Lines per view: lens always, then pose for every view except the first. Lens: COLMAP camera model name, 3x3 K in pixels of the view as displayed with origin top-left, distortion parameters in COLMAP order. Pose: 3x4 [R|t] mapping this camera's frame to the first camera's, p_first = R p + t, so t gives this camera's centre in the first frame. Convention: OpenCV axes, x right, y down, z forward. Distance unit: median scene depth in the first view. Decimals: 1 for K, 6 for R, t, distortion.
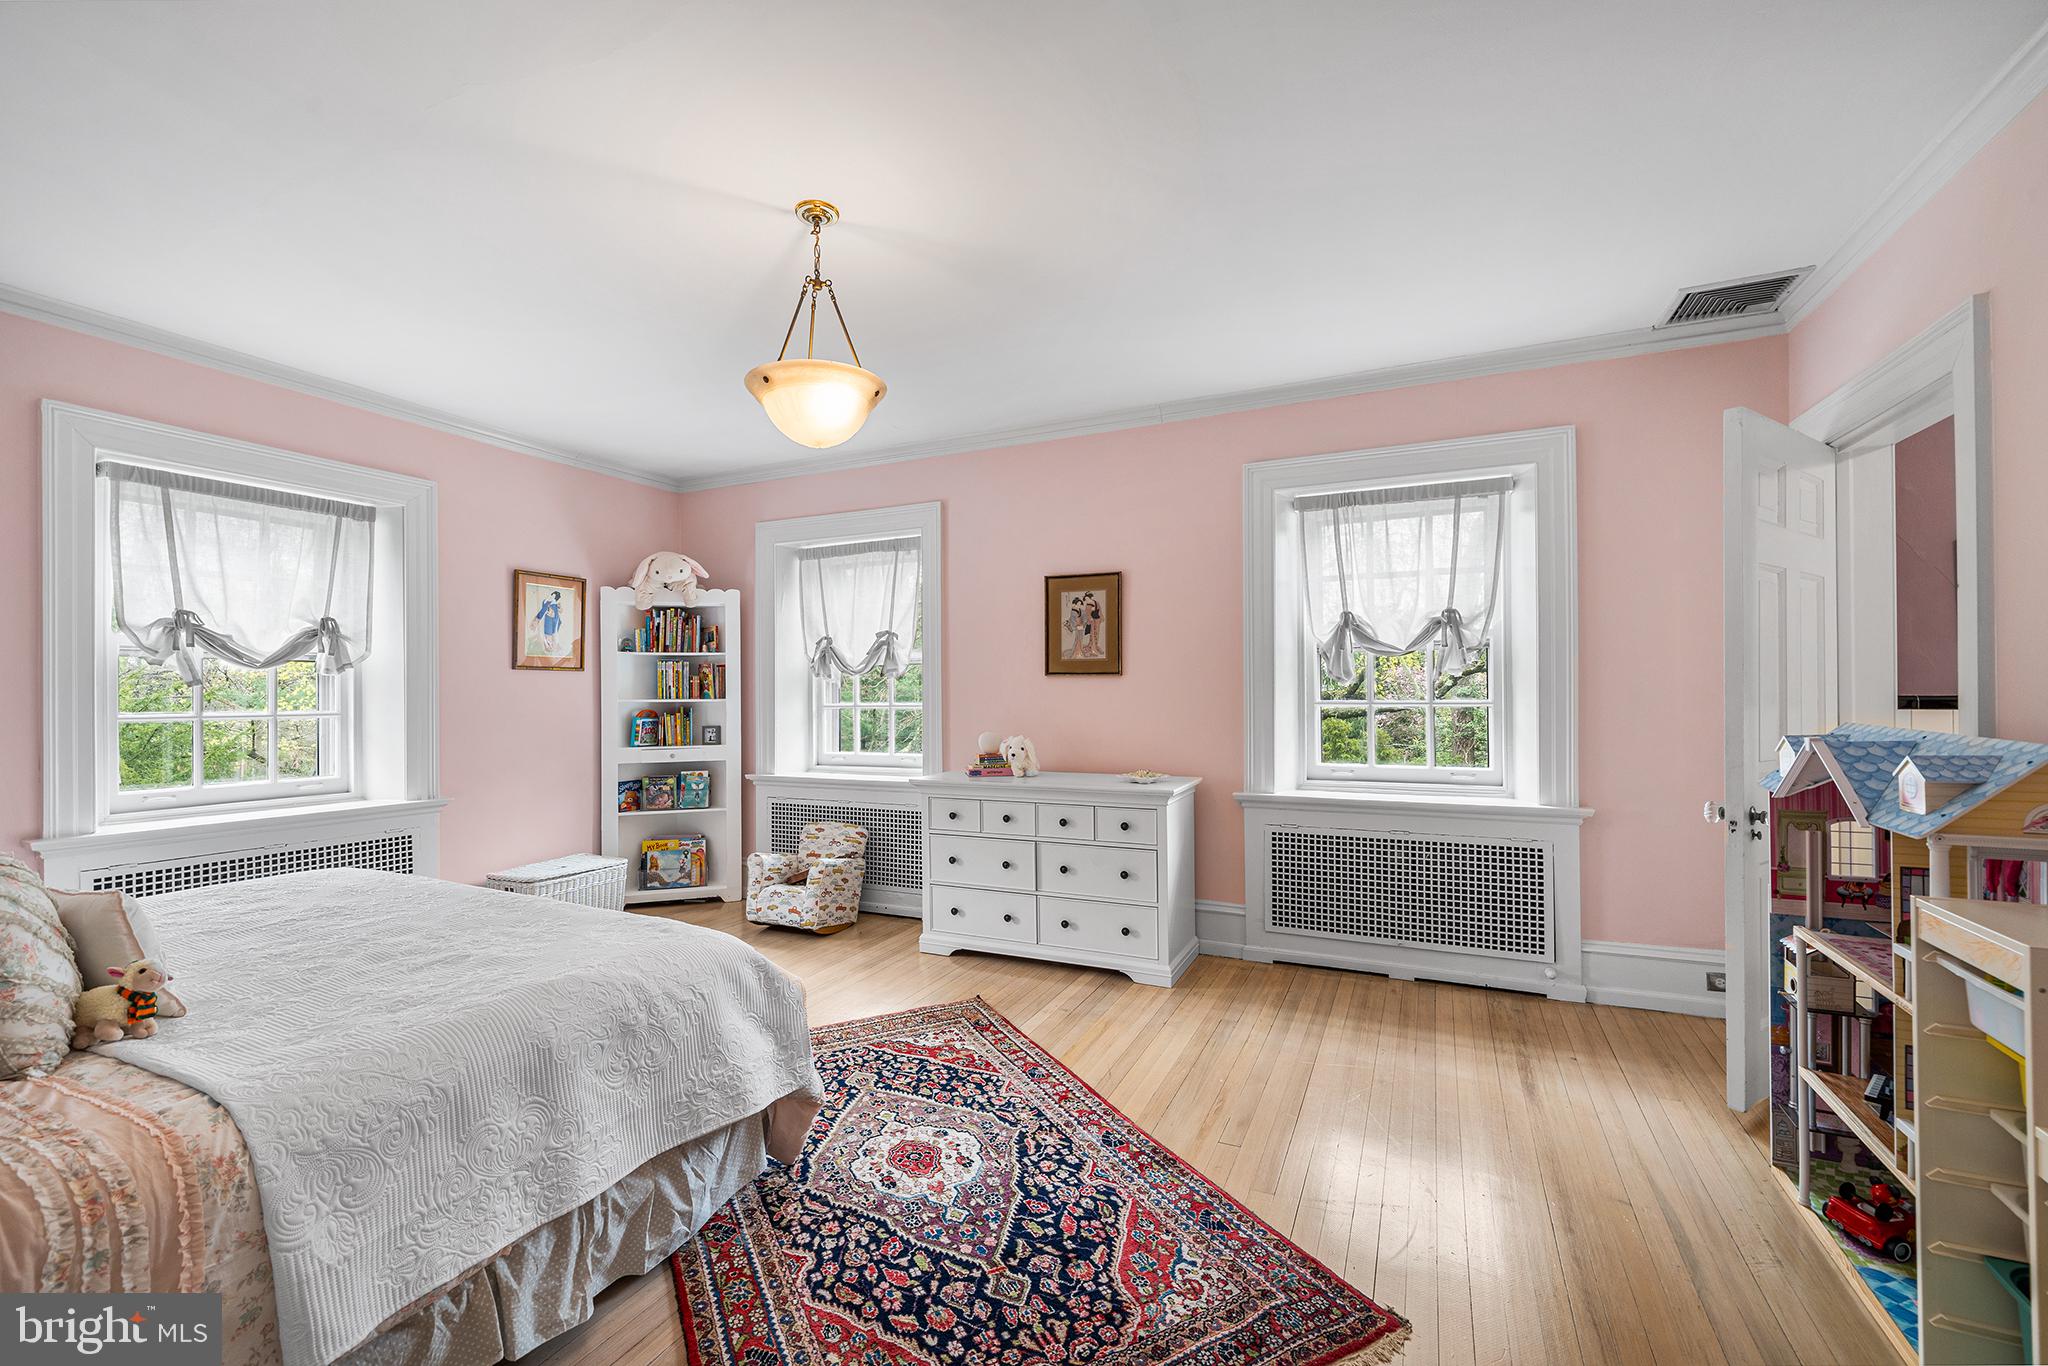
lens RADIAL K [[845.8, 0, 1016.0], [0, 845.8, 690.7], [0, 0, 1]] dist [-0.000197, 0.000292]
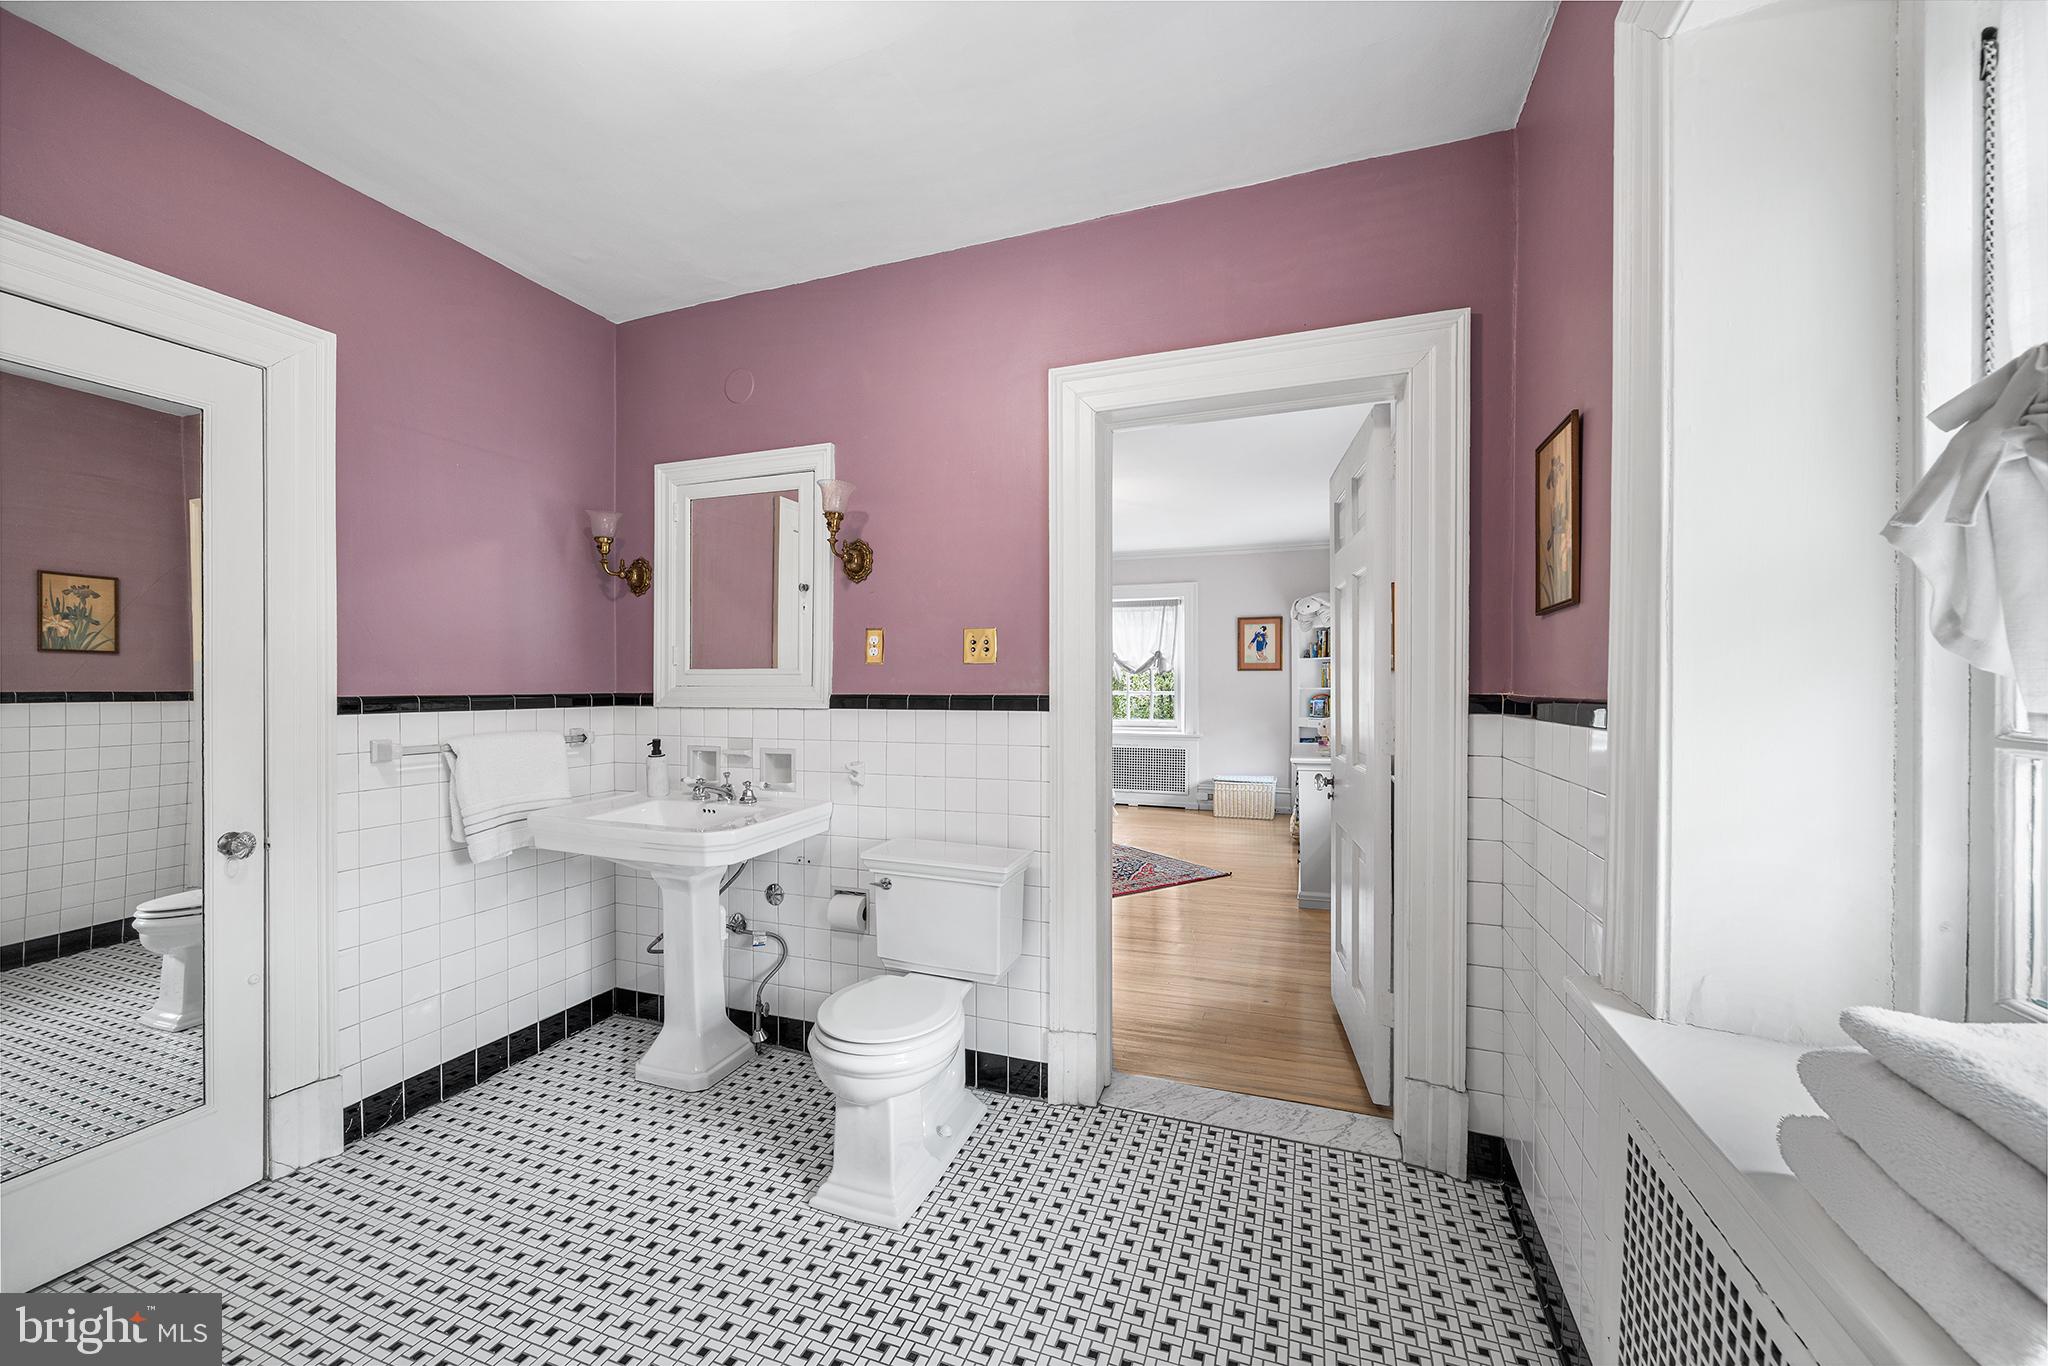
lens RADIAL K [[785.5, 0, 1020.3], [0, 785.5, 685.0], [0, 0, 1]] dist [-0.000571, -0.000004]
pose [[0.110074, 0.012237, -0.993848, 1.972421], [0.004747, 0.999906, 0.012838, -0.034200], [0.993912, -0.006131, 0.110006, 0.600610]]
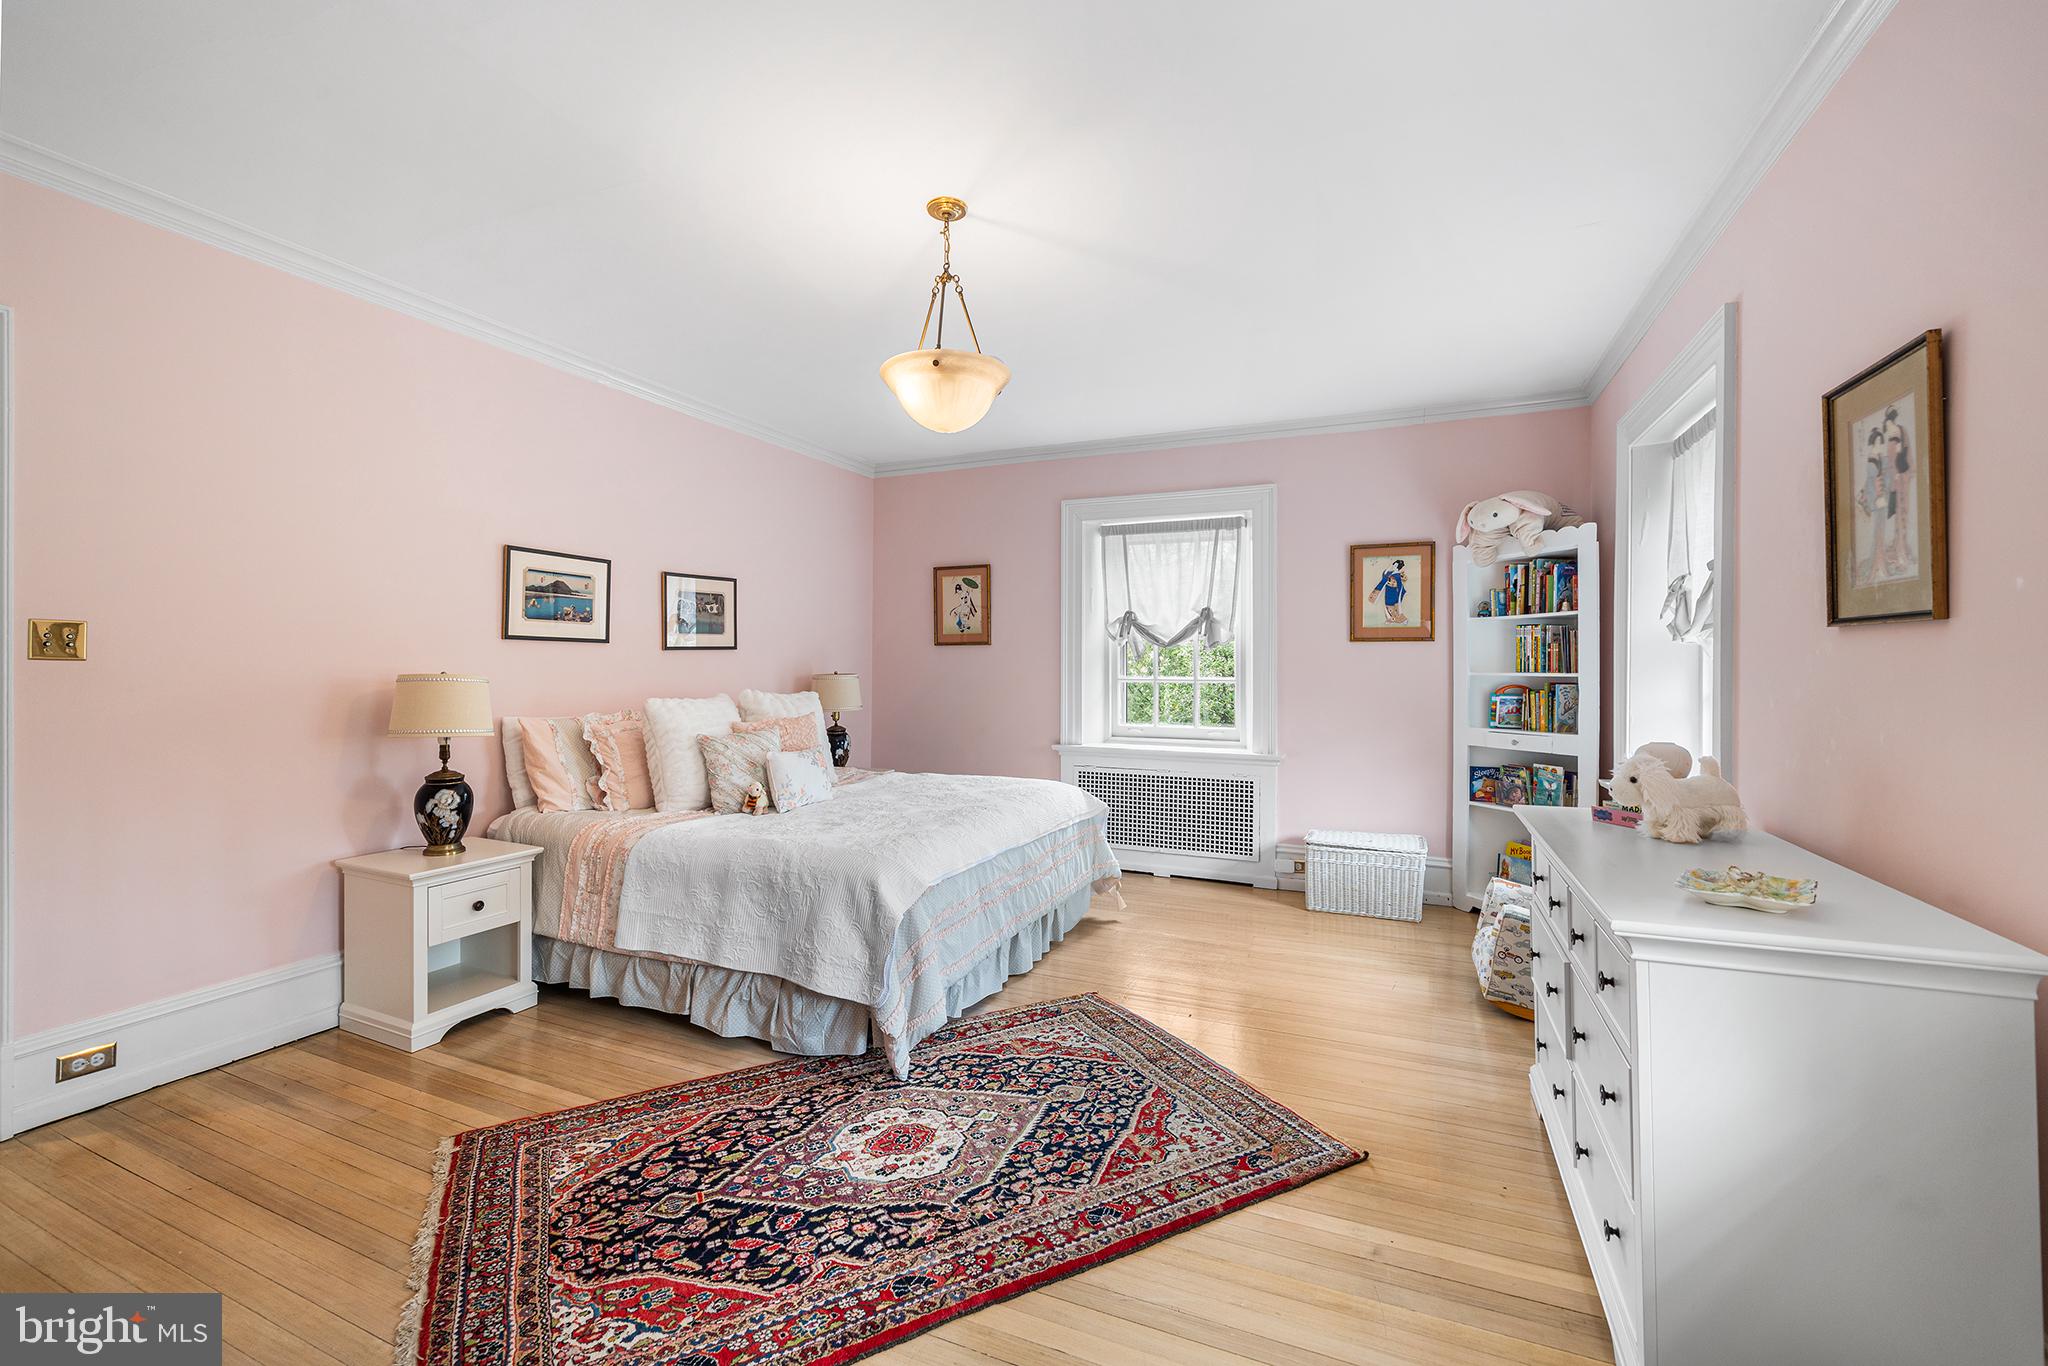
lens RADIAL K [[845.8, 0, 1015.2], [0, 845.8, 667.2], [0, 0, 1]] dist [-0.000197, 0.000292]
pose [[0.036098, 0.005180, -0.999335, 0.787907], [0.002094, 0.999984, 0.005259, -0.000739], [0.999346, -0.002282, 0.036087, 1.002514]]
